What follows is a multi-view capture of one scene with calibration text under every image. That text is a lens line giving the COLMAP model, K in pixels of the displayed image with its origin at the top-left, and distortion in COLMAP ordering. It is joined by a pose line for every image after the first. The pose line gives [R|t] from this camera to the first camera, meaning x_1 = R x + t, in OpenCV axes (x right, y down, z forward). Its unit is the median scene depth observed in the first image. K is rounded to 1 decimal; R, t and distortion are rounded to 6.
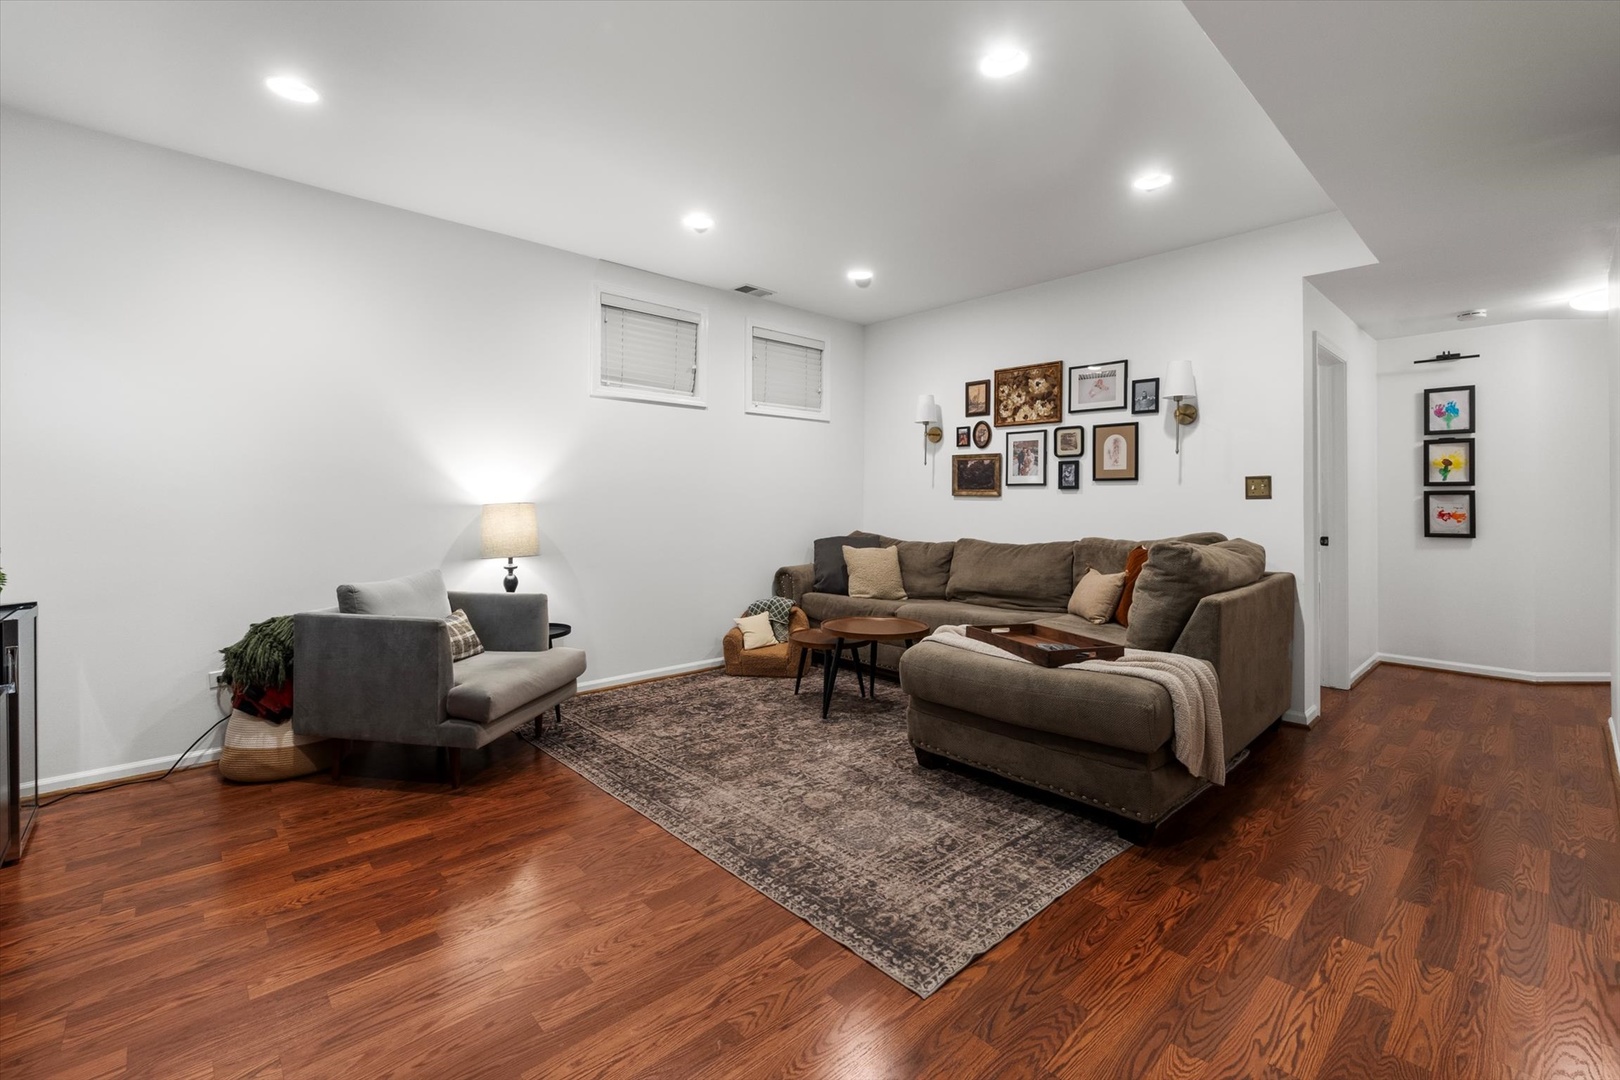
lens RADIAL K [[685.5, 0, 817.4], [0, 685.5, 522.5], [0, 0, 1]] dist [-0.013296, 0.009678]
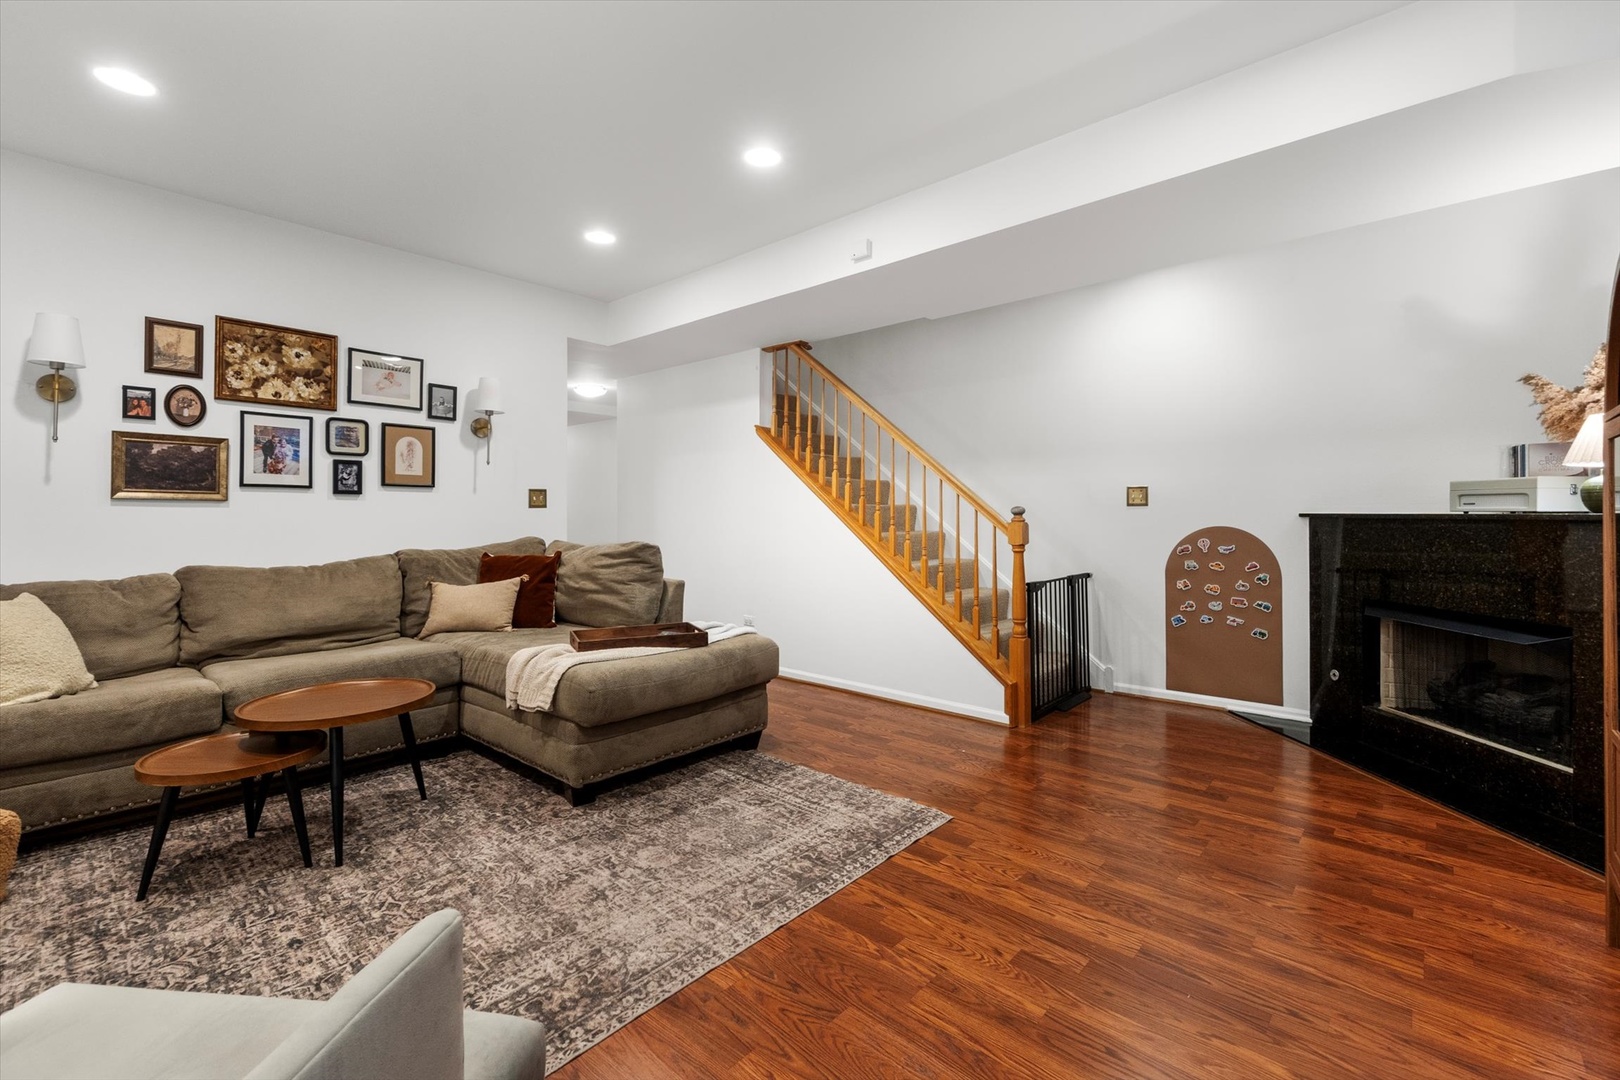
lens RADIAL K [[679.7, 0, 810.9], [0, 679.7, 528.6], [0, 0, 1]] dist [-0.005383, -0.000133]
pose [[-0.066579, -0.023113, 0.997513, -0.612901], [0.029405, 0.999252, 0.025116, -0.013998], [-0.997348, 0.031004, -0.065849, 0.621738]]
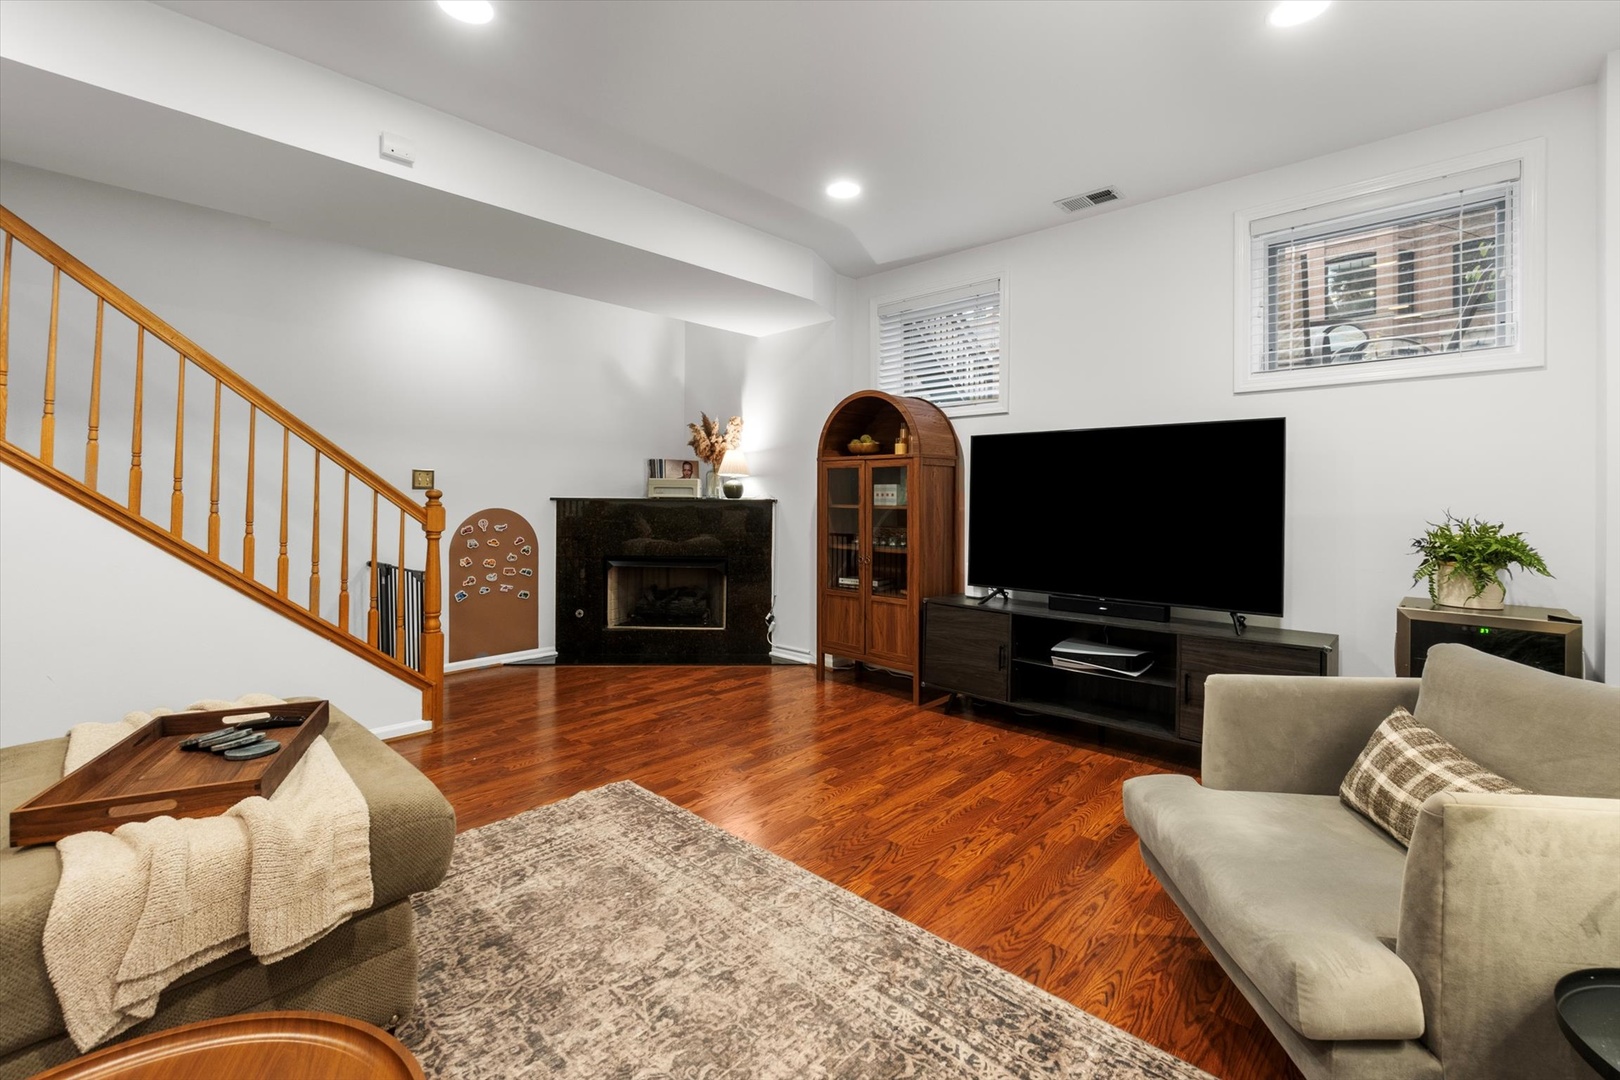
lens RADIAL K [[703.9, 0, 781.3], [0, 703.9, 499.4], [0, 0, 1]] dist [-0.002879, -0.000187]
pose [[-0.999769, -0.010320, -0.018870, -0.084448], [-0.010889, 0.999481, 0.030303, -0.033226], [0.018547, 0.030502, -0.999363, 1.215985]]
